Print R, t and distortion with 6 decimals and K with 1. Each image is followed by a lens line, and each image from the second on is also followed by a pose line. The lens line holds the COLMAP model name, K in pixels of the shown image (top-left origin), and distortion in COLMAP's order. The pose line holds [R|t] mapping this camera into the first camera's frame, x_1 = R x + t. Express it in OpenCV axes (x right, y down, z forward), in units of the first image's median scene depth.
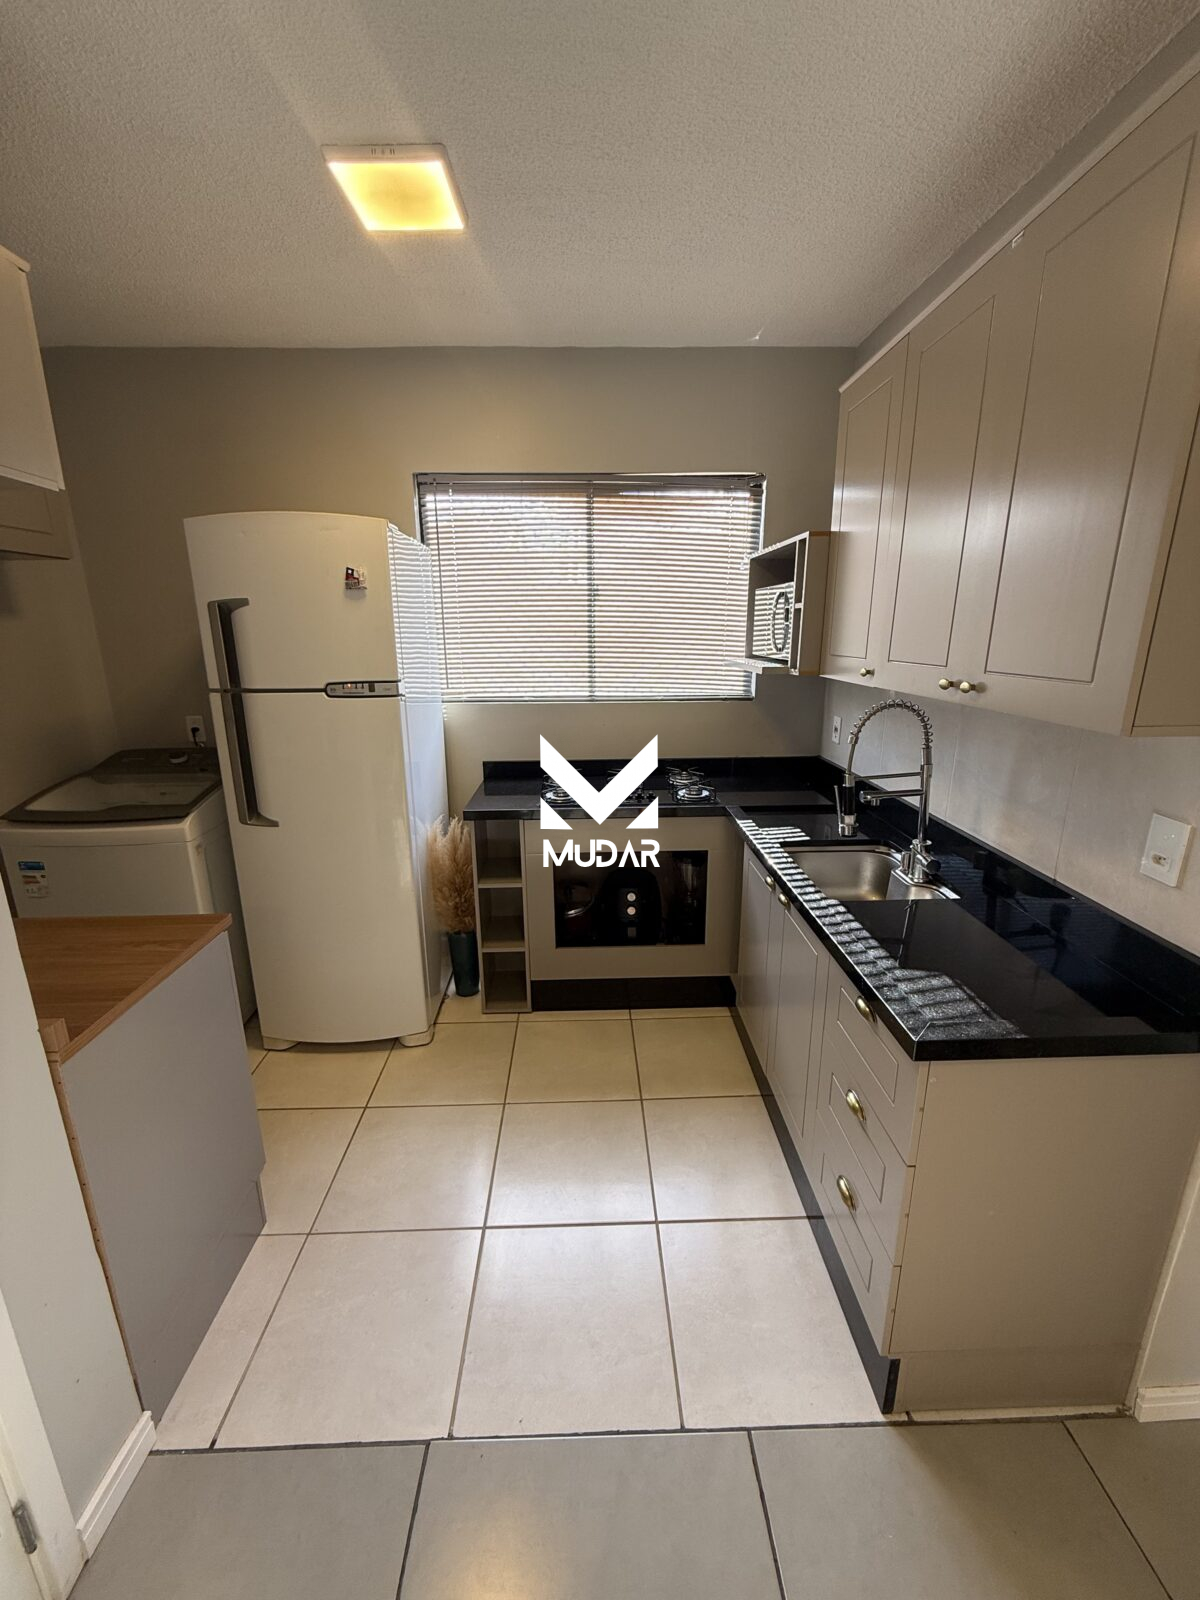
lens RADIAL K [[639.3, 0, 604.1], [0, 639.3, 794.4], [0, 0, 1]] dist [-0.001653, 0.000605]
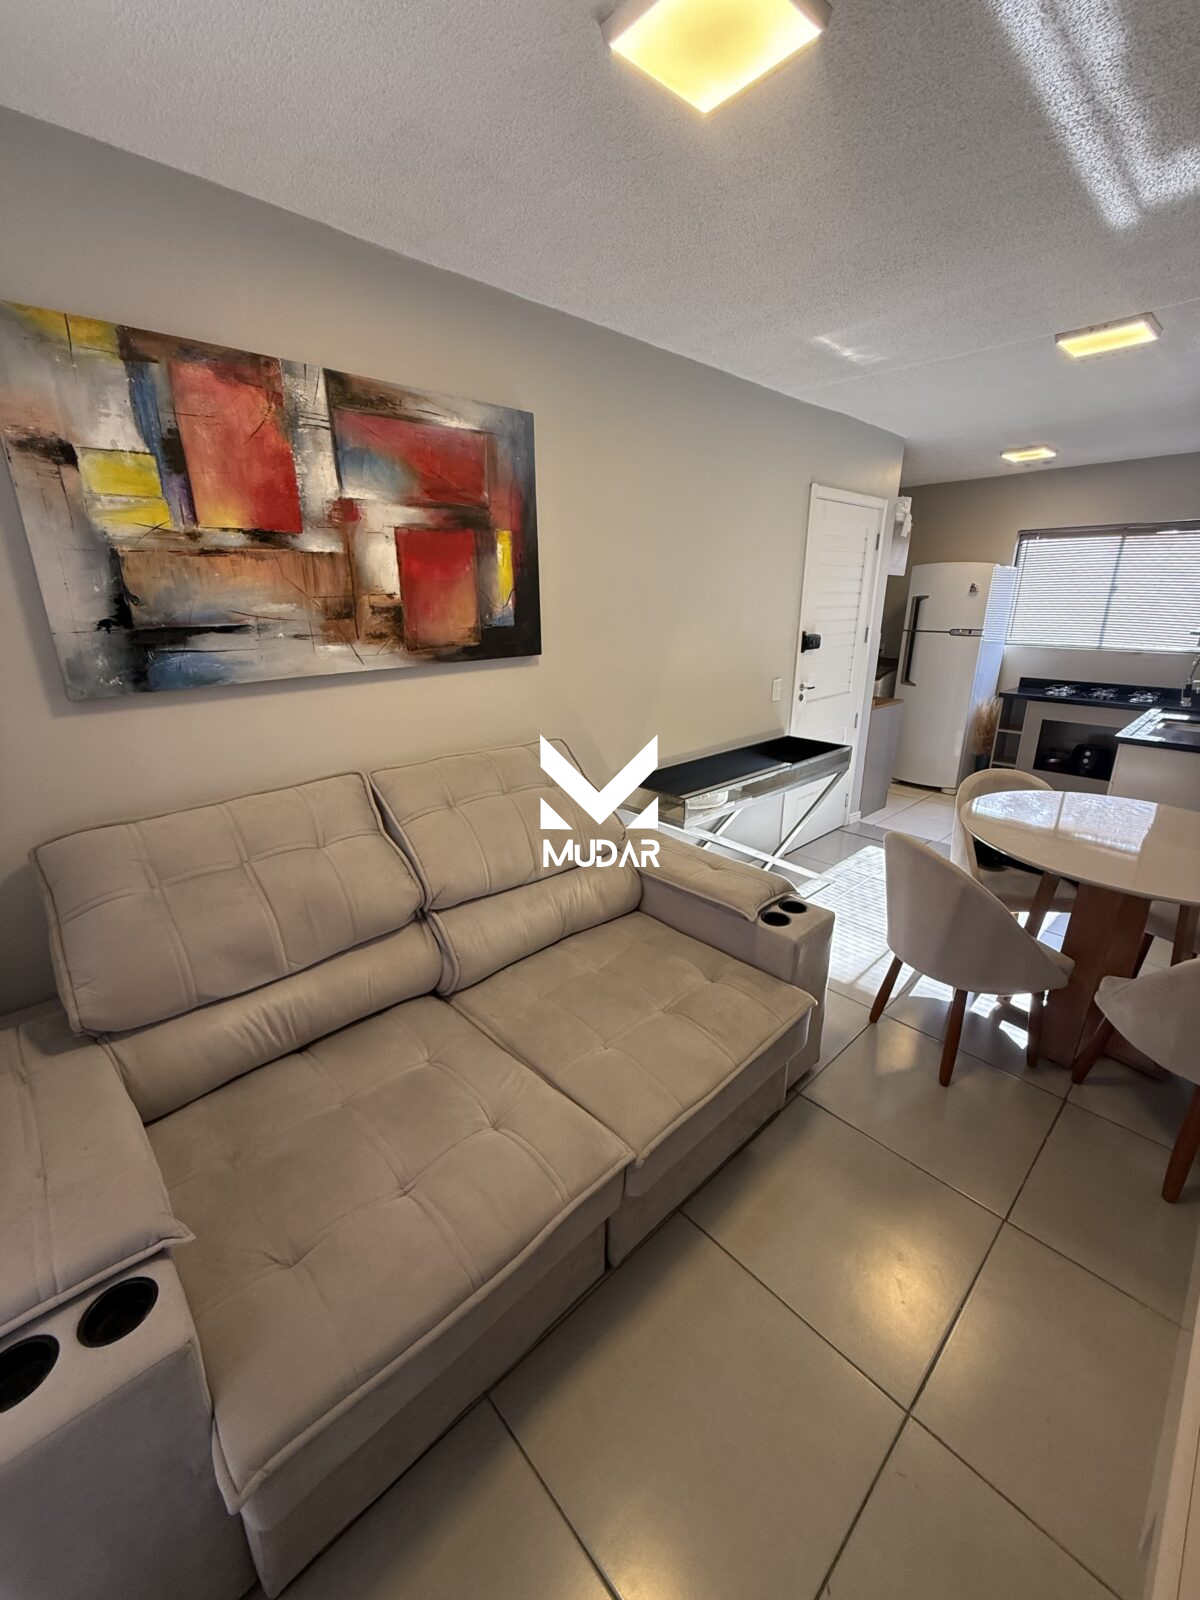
lens RADIAL K [[639.3, 0, 598.6], [0, 639.3, 793.6], [0, 0, 1]] dist [-0.001653, 0.000605]
pose [[0.655952, 0.227666, -0.719649, 0.578112], [-0.191671, 0.972416, 0.132925, 0.364465], [0.730061, 0.050743, 0.681495, -1.599556]]
